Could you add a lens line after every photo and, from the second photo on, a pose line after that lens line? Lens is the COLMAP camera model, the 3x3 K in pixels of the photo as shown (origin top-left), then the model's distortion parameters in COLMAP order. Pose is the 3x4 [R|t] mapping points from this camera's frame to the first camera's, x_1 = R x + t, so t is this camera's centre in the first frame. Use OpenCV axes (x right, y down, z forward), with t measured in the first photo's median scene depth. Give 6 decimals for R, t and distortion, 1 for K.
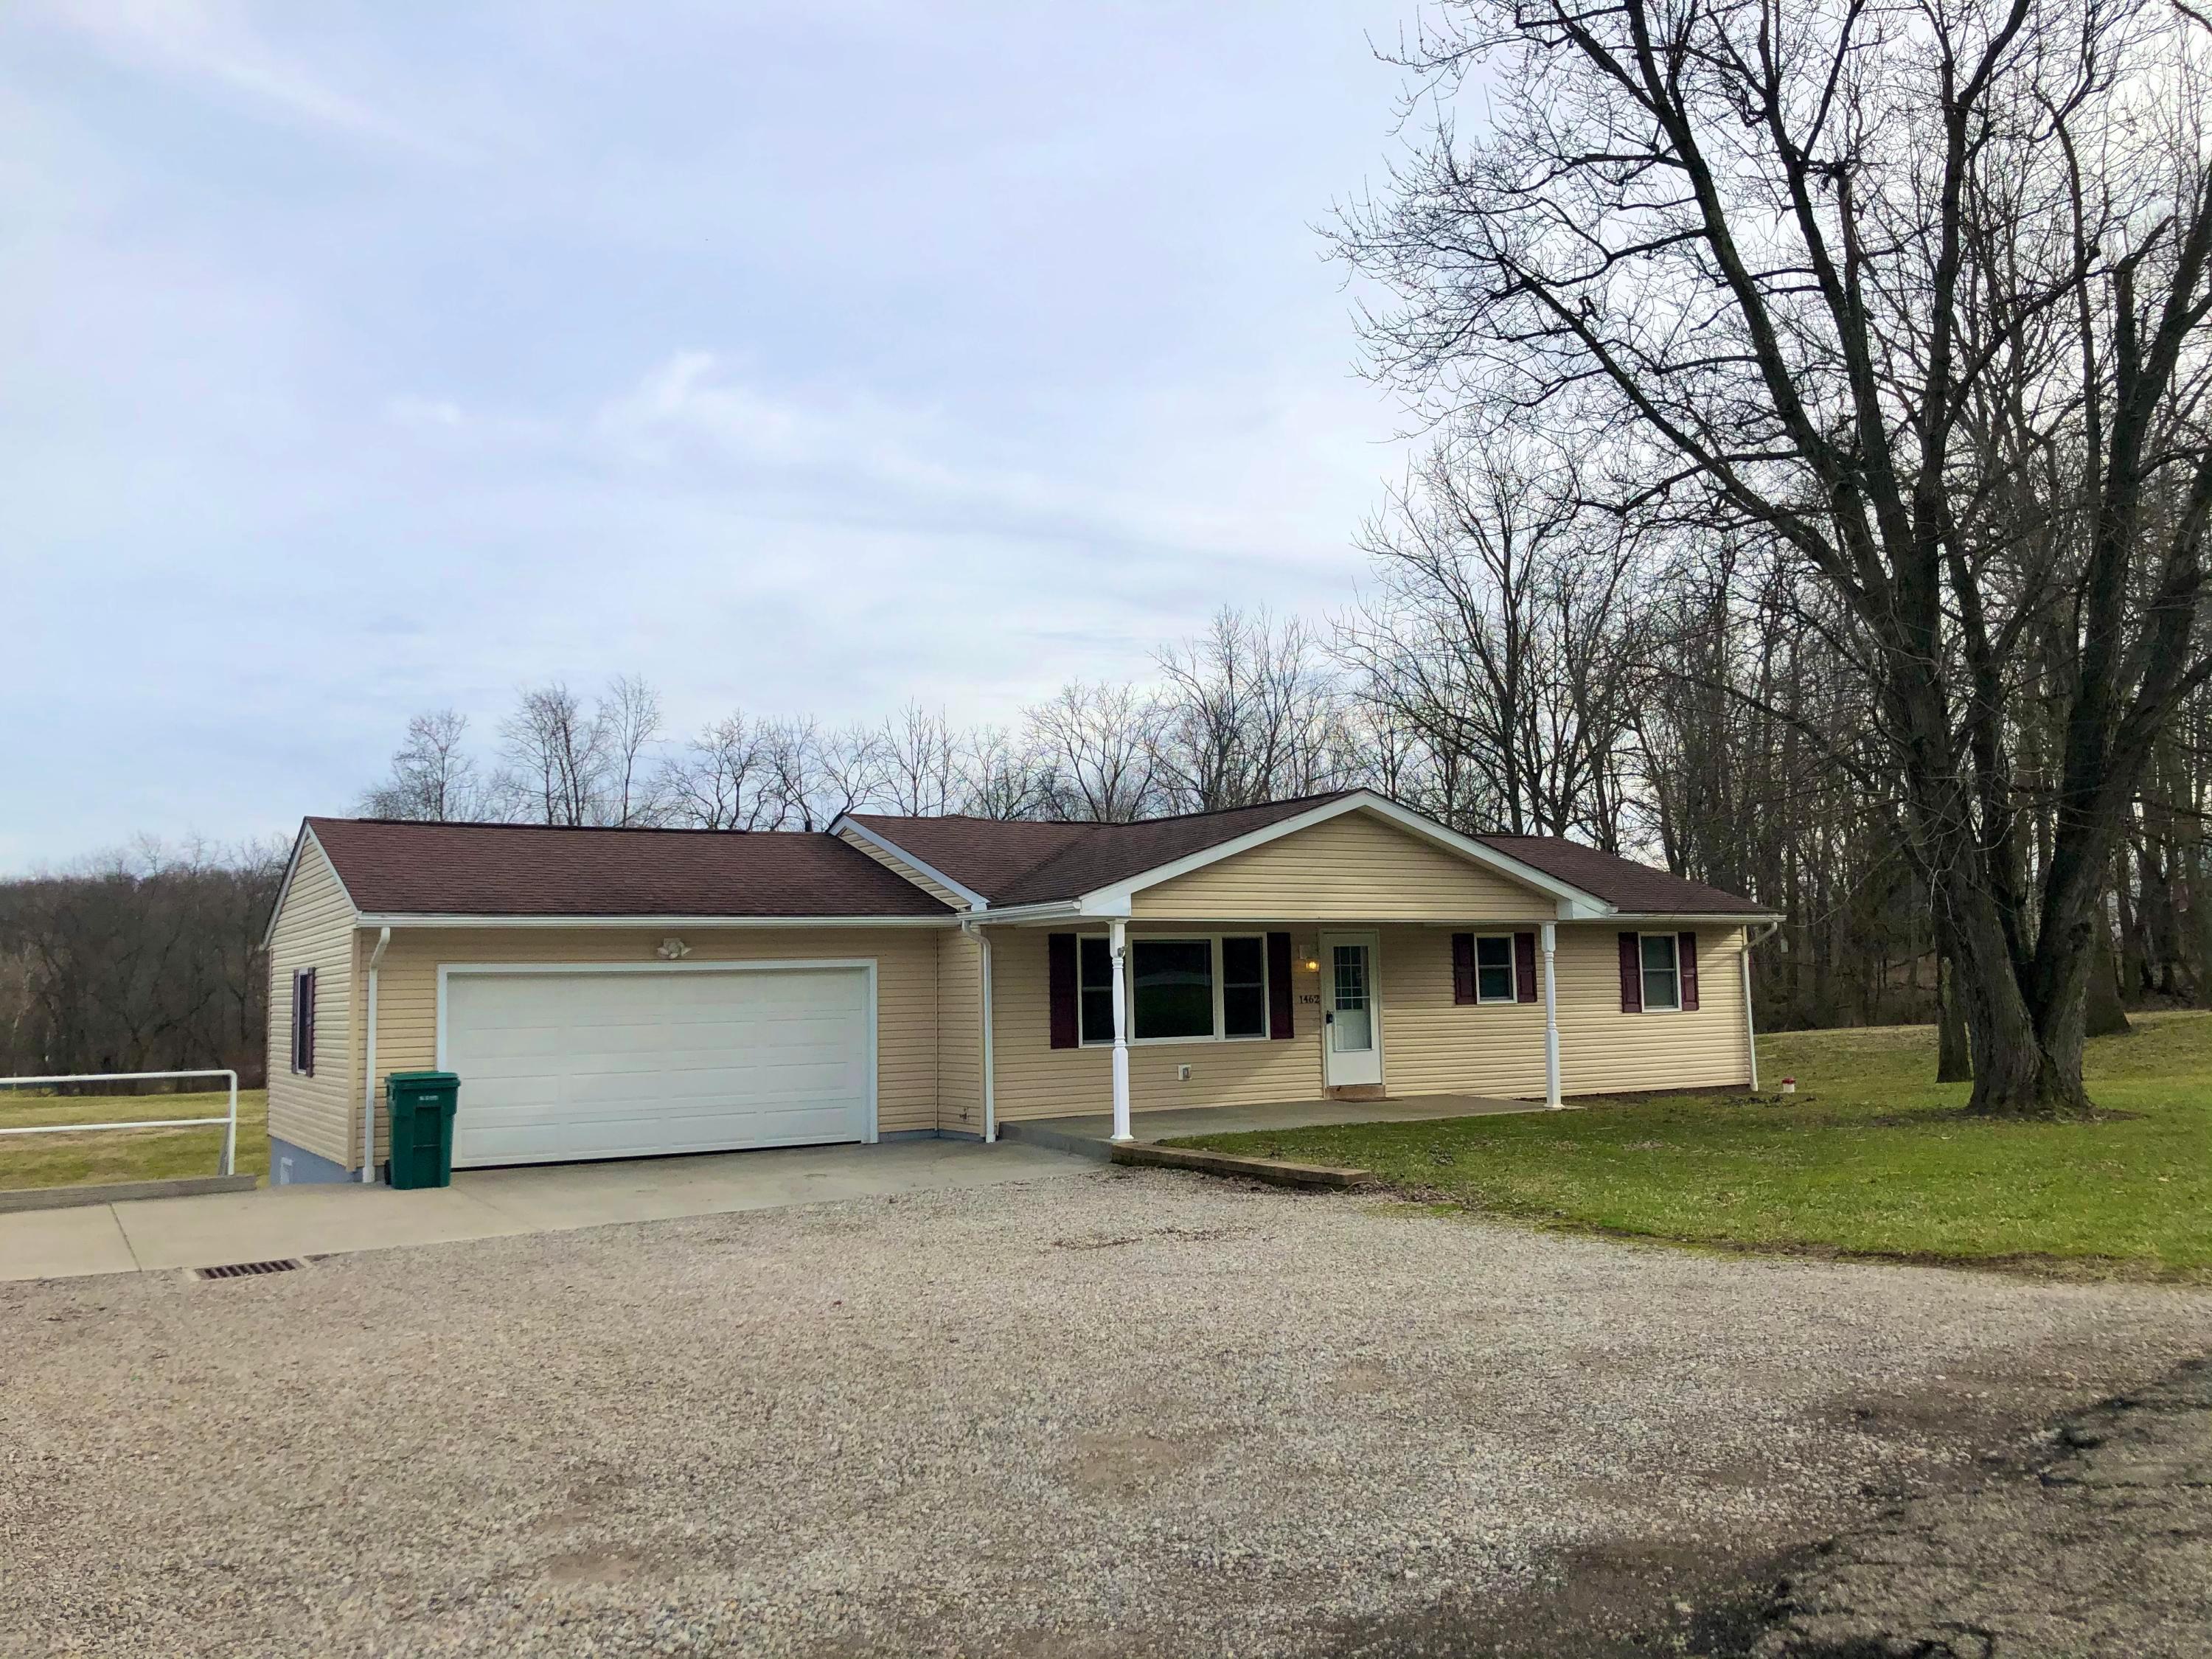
lens RADIAL K [[1730.3, 0, 1106.0], [0, 1730.3, 829.5], [0, 0, 1]] dist [0.024639, -0.001570]
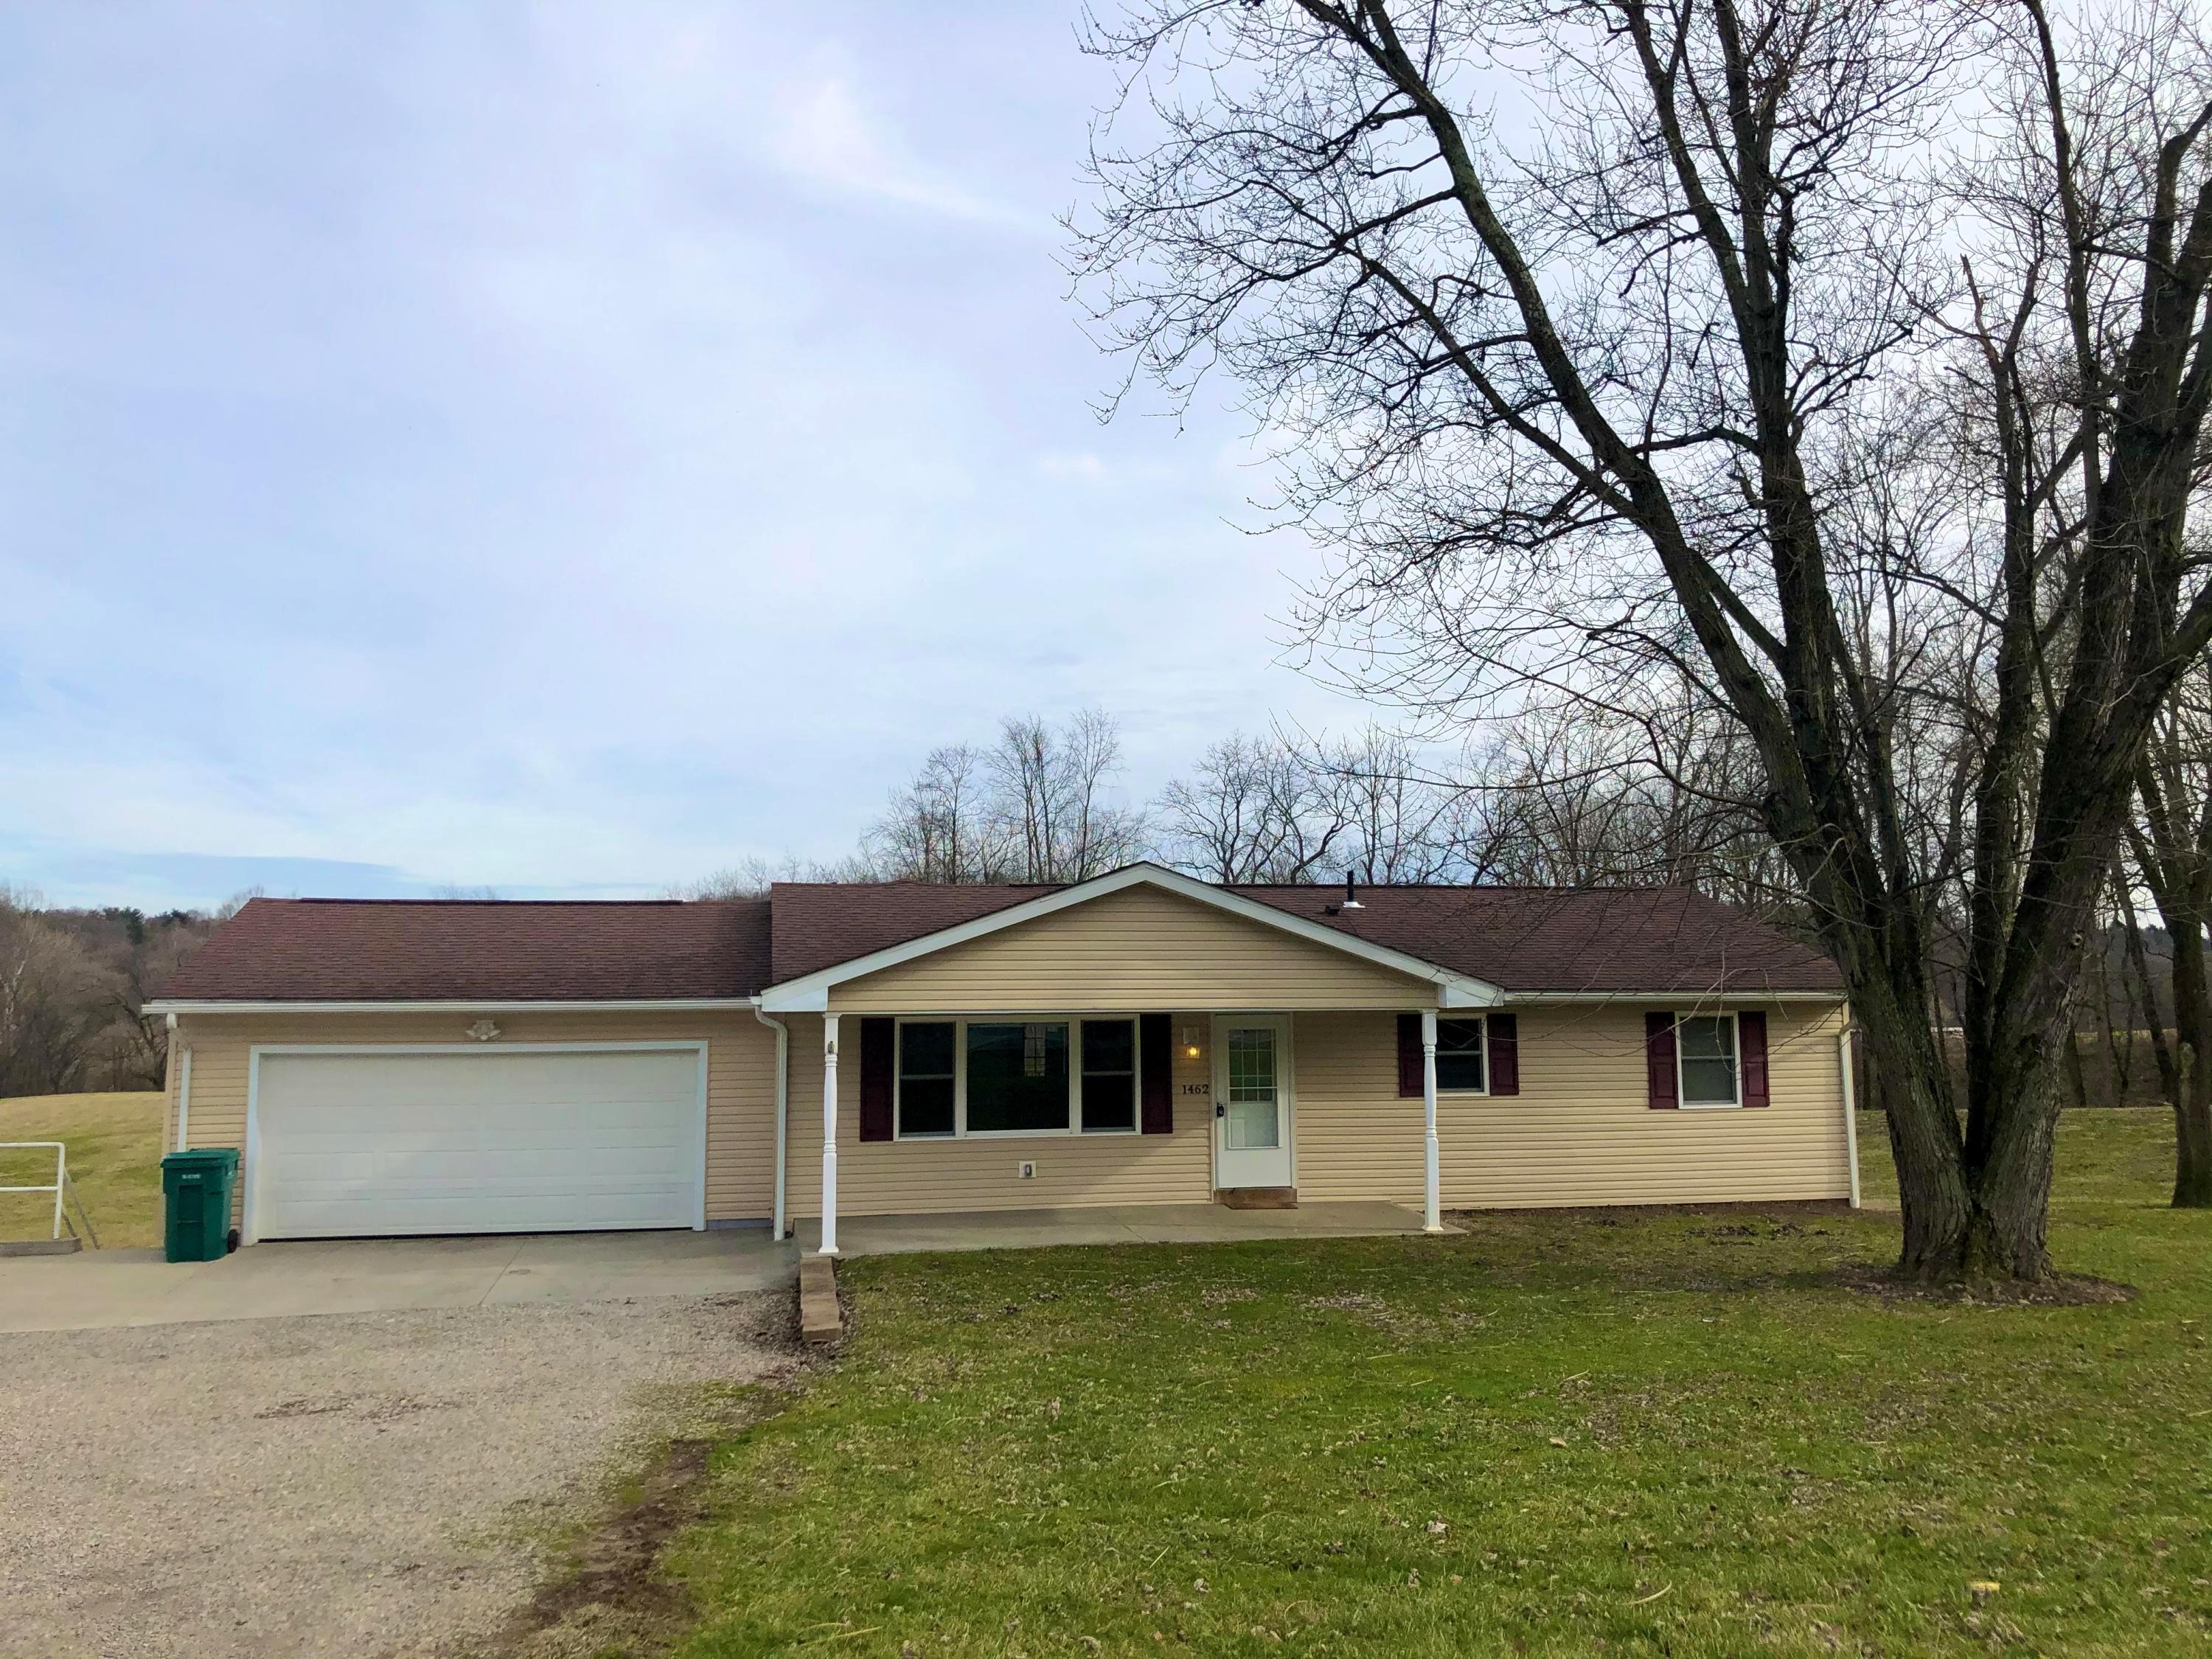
lens RADIAL K [[1730.3, 0, 1106.0], [0, 1730.3, 829.5], [0, 0, 1]] dist [0.024639, -0.001570]
pose [[0.943549, -0.018164, -0.330733, 0.382918], [0.016039, 0.999829, -0.009155, -0.029903], [0.330843, 0.003333, 0.943680, 0.140195]]
